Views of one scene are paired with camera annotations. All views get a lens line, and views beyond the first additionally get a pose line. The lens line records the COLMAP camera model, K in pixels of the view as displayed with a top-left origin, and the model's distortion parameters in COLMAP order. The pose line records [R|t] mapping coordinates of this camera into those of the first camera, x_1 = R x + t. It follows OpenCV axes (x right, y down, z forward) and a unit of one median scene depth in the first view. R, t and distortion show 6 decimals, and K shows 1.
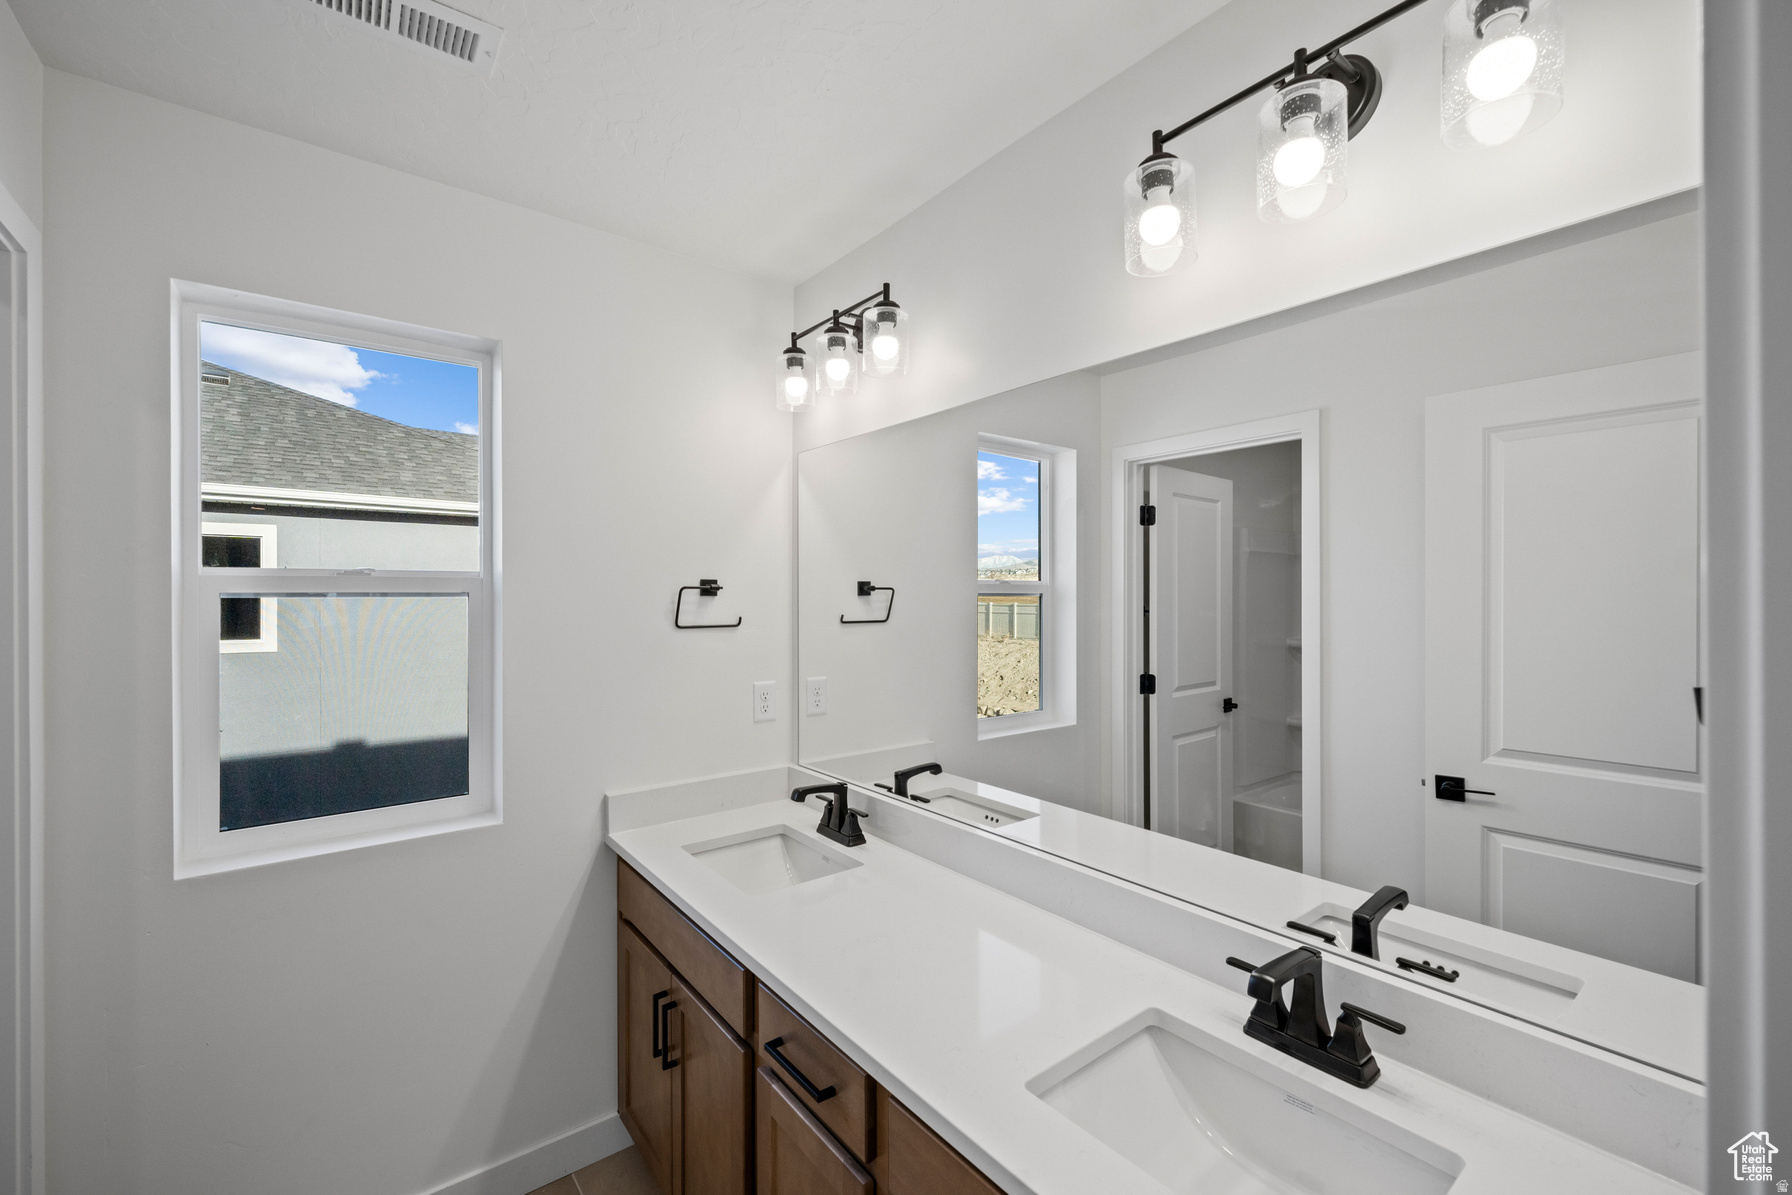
lens RADIAL K [[729.2, 0, 899.8], [0, 729.2, 604.5], [0, 0, 1]] dist [0.002524, 0.000091]
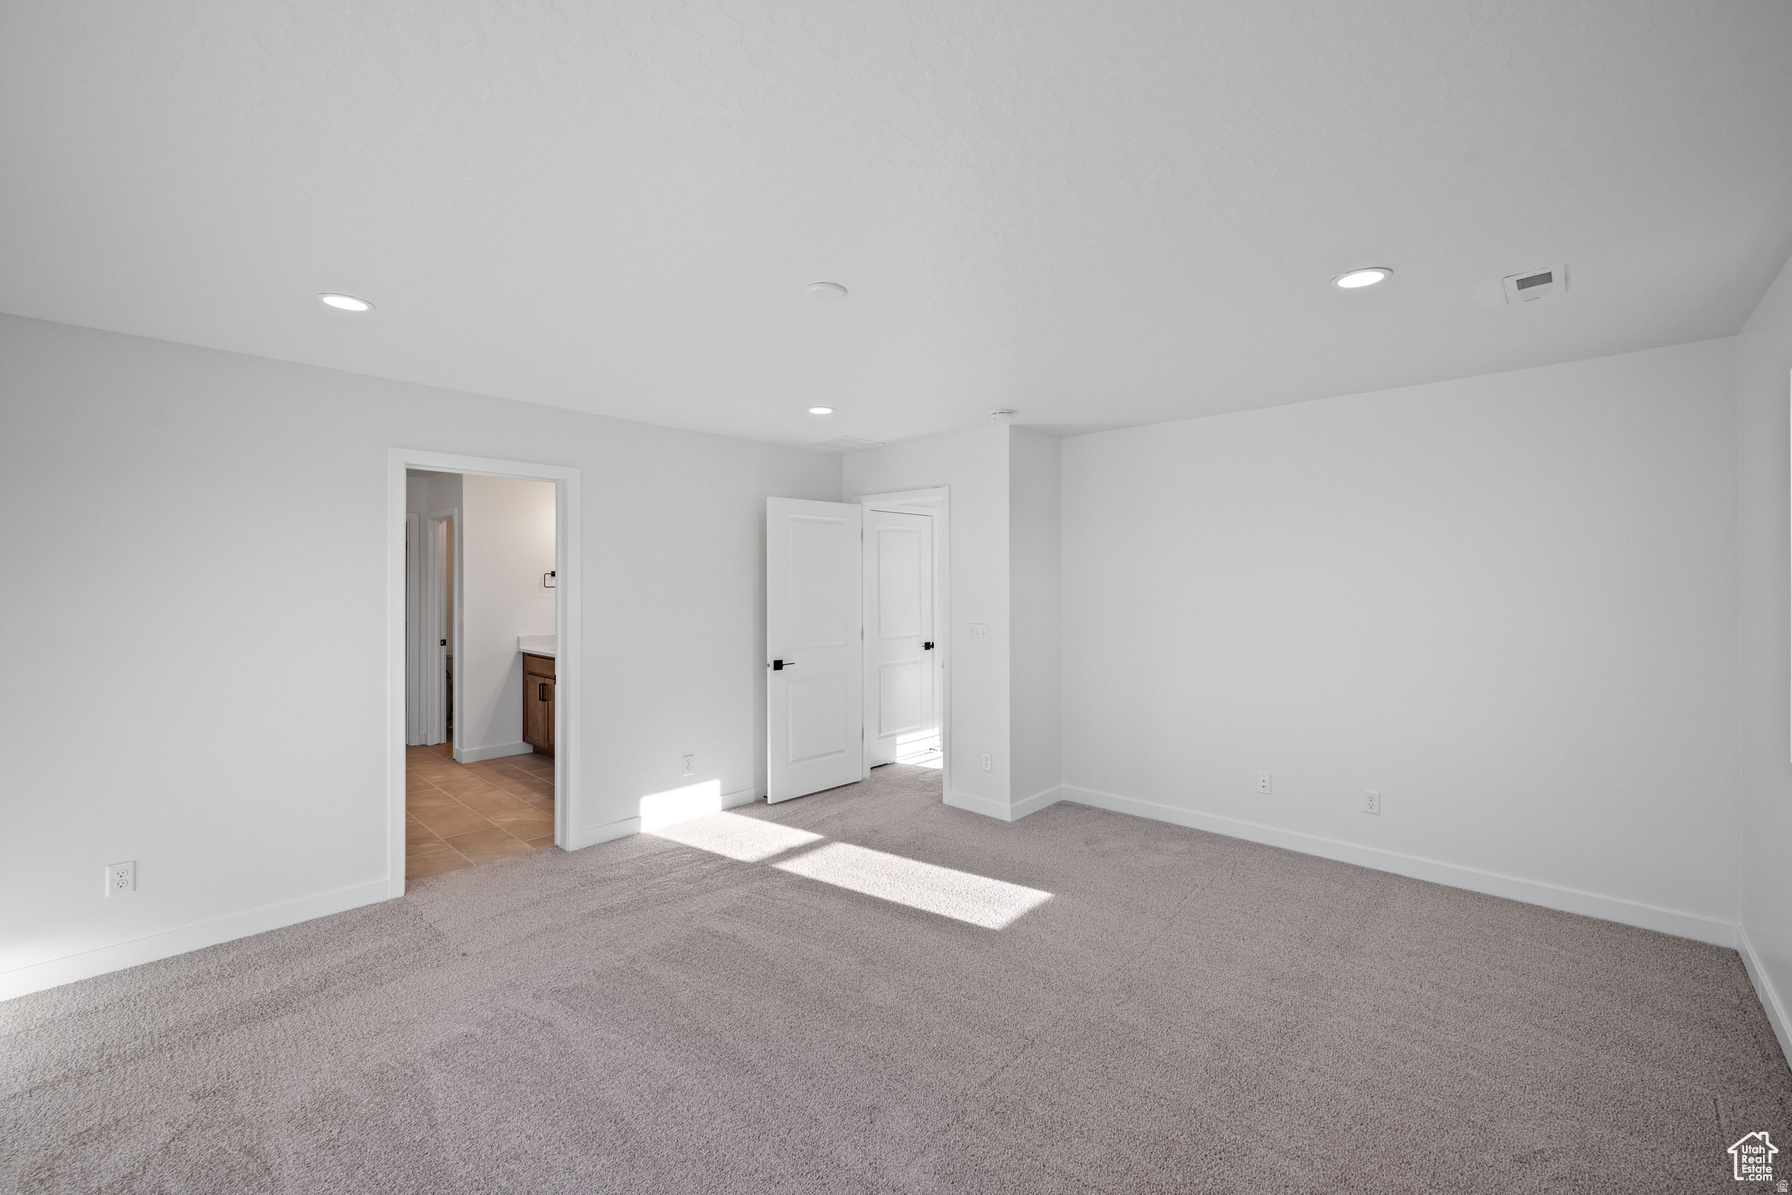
lens RADIAL K [[729.2, 0, 902.6], [0, 729.2, 591.7], [0, 0, 1]] dist [0.002524, 0.000091]
pose [[0.987021, -0.006747, 0.160451, 1.769177], [0.004825, 0.999912, 0.012365, 0.048716], [-0.160520, -0.011430, 0.986966, -5.703651]]
